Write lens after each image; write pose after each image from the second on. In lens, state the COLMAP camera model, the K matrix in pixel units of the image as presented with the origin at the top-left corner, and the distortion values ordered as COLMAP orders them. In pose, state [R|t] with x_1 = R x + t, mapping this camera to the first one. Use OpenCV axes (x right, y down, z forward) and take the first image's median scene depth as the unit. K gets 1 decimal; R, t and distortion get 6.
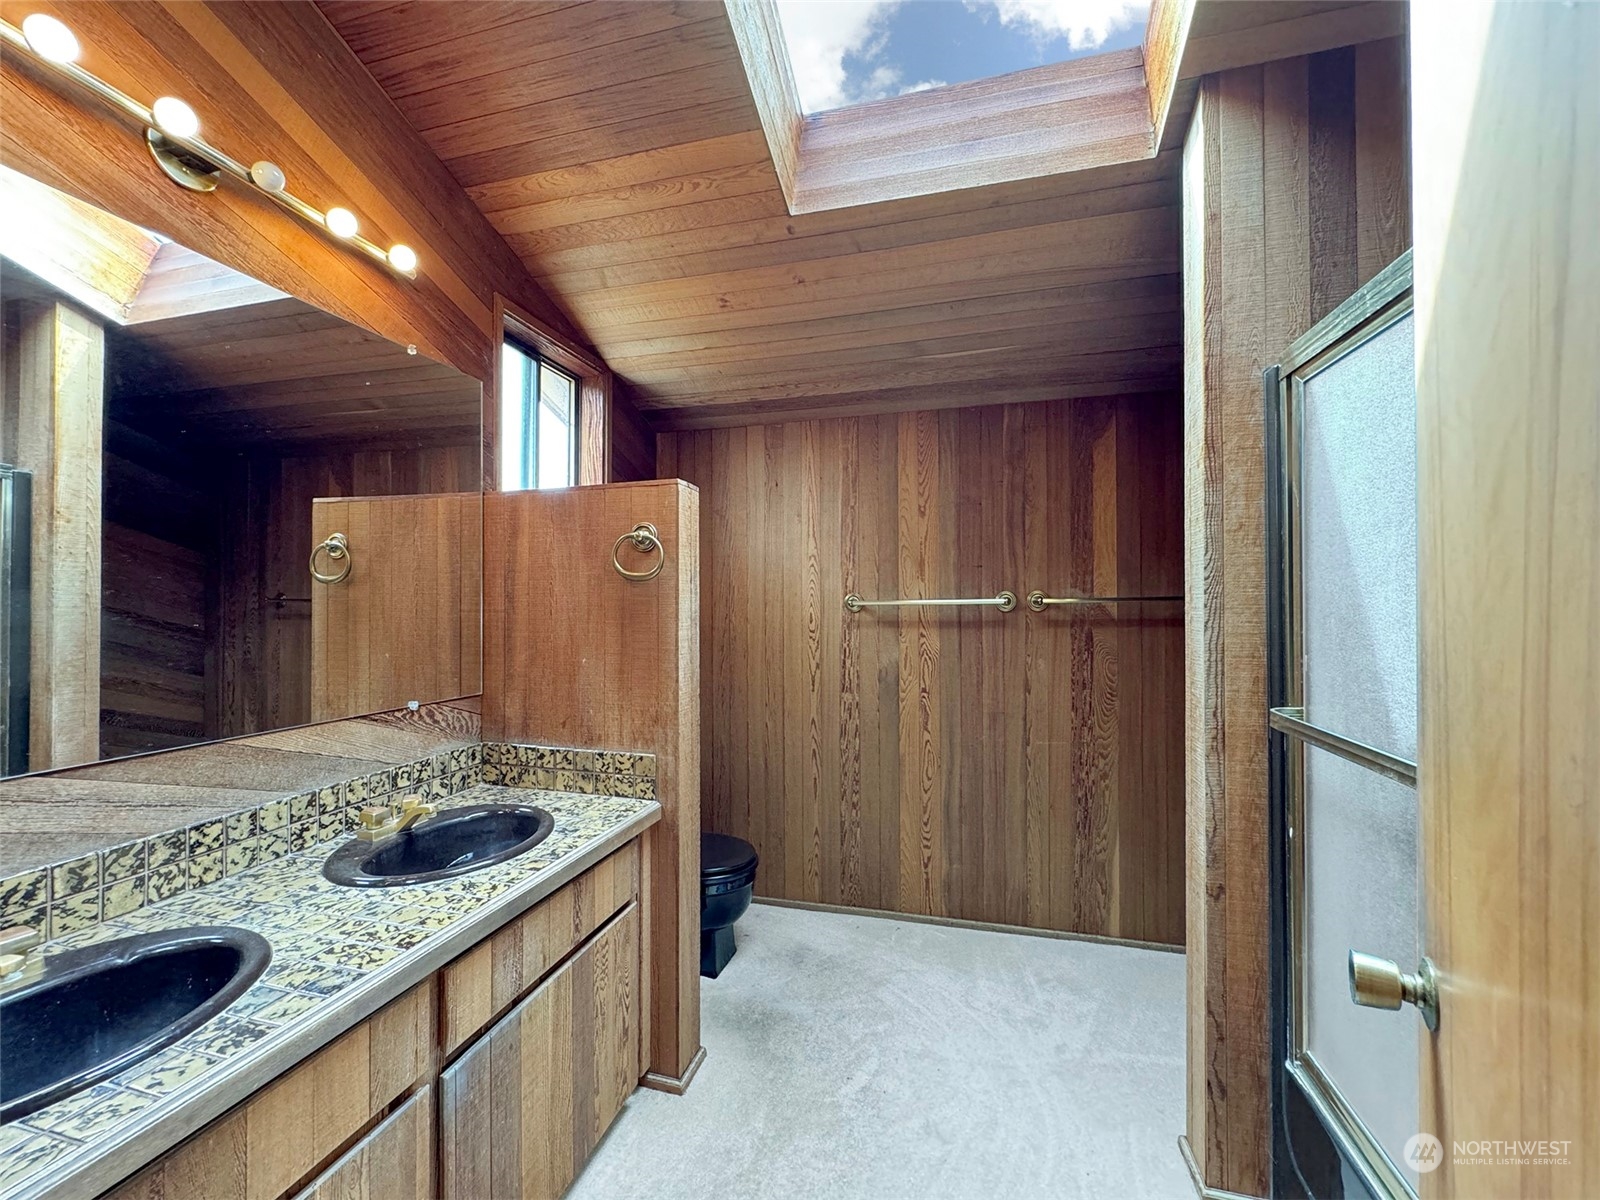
lens RADIAL K [[656.2, 0, 800.8], [0, 656.2, 600.2], [0, 0, 1]] dist [-0.000454, 0.000073]
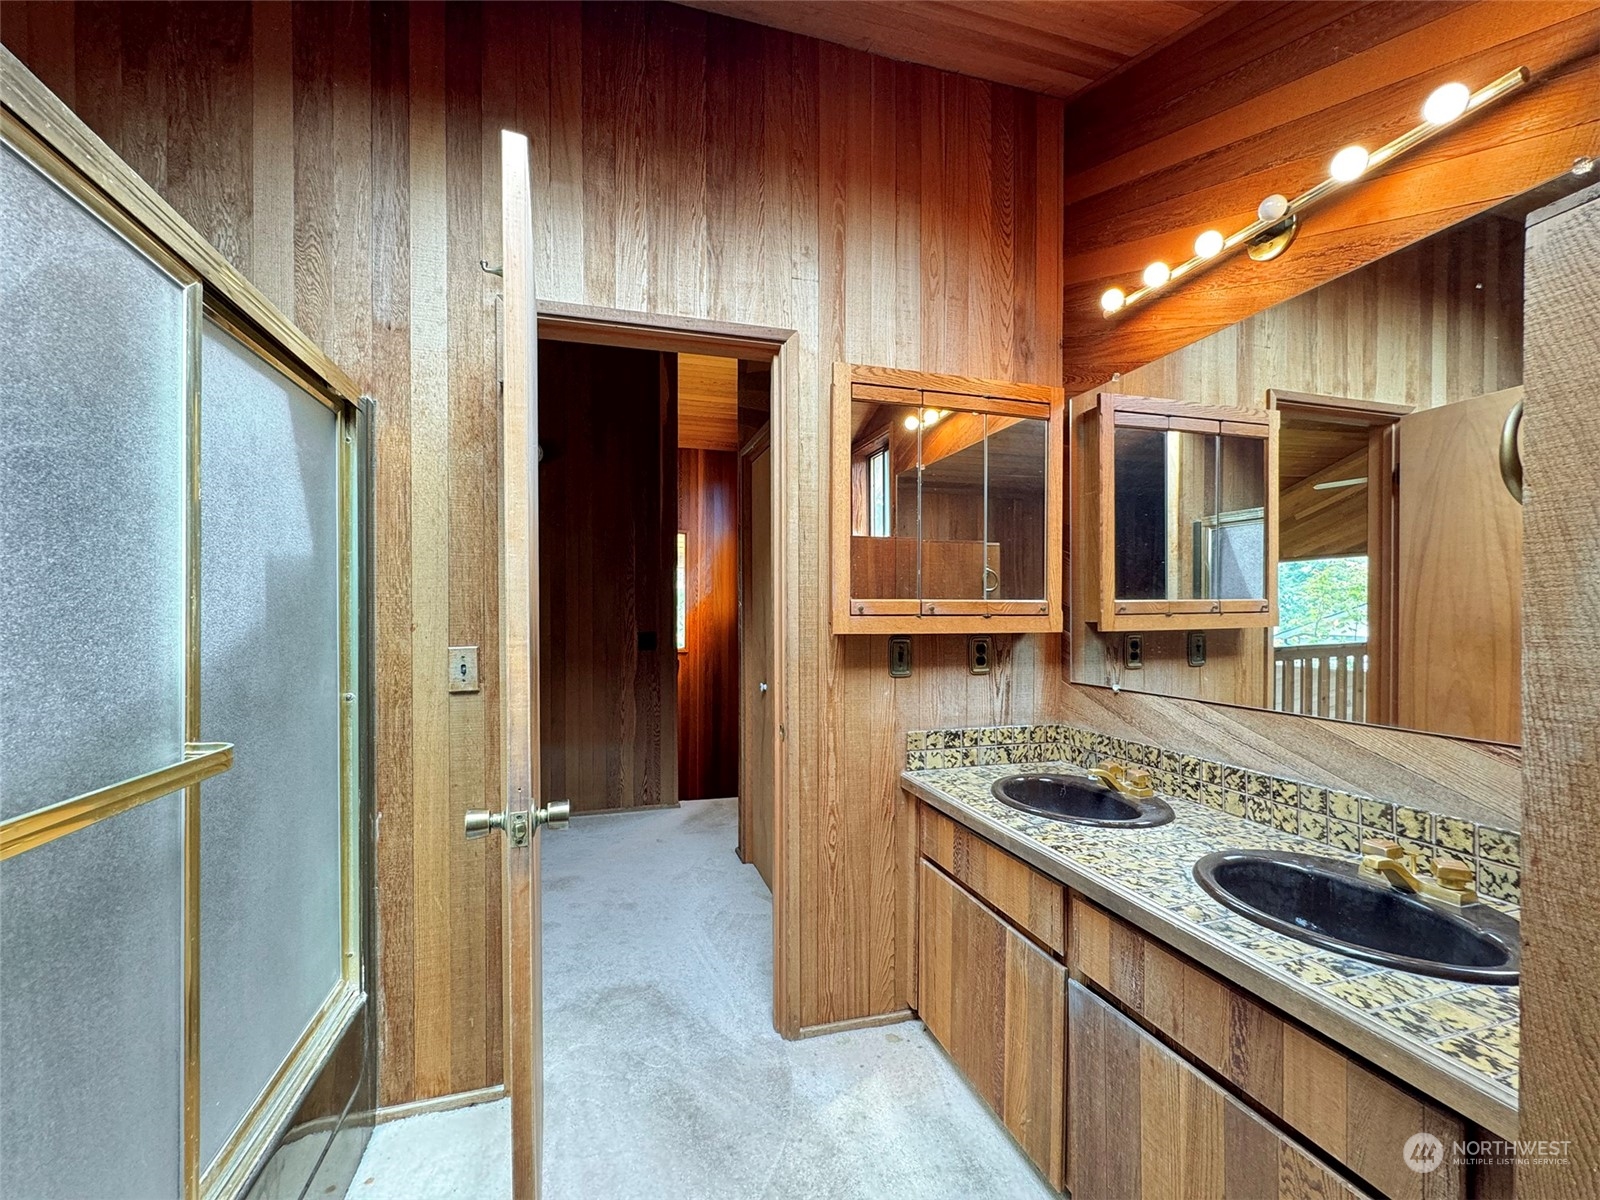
lens RADIAL K [[656.2, 0, 796.9], [0, 656.2, 612.6], [0, 0, 1]] dist [-0.000454, 0.000073]
pose [[-0.848843, 0.003730, -0.528631, 0.474499], [0.007957, 0.999952, -0.005721, 0.037667], [0.528584, -0.009063, -0.848832, 1.561005]]
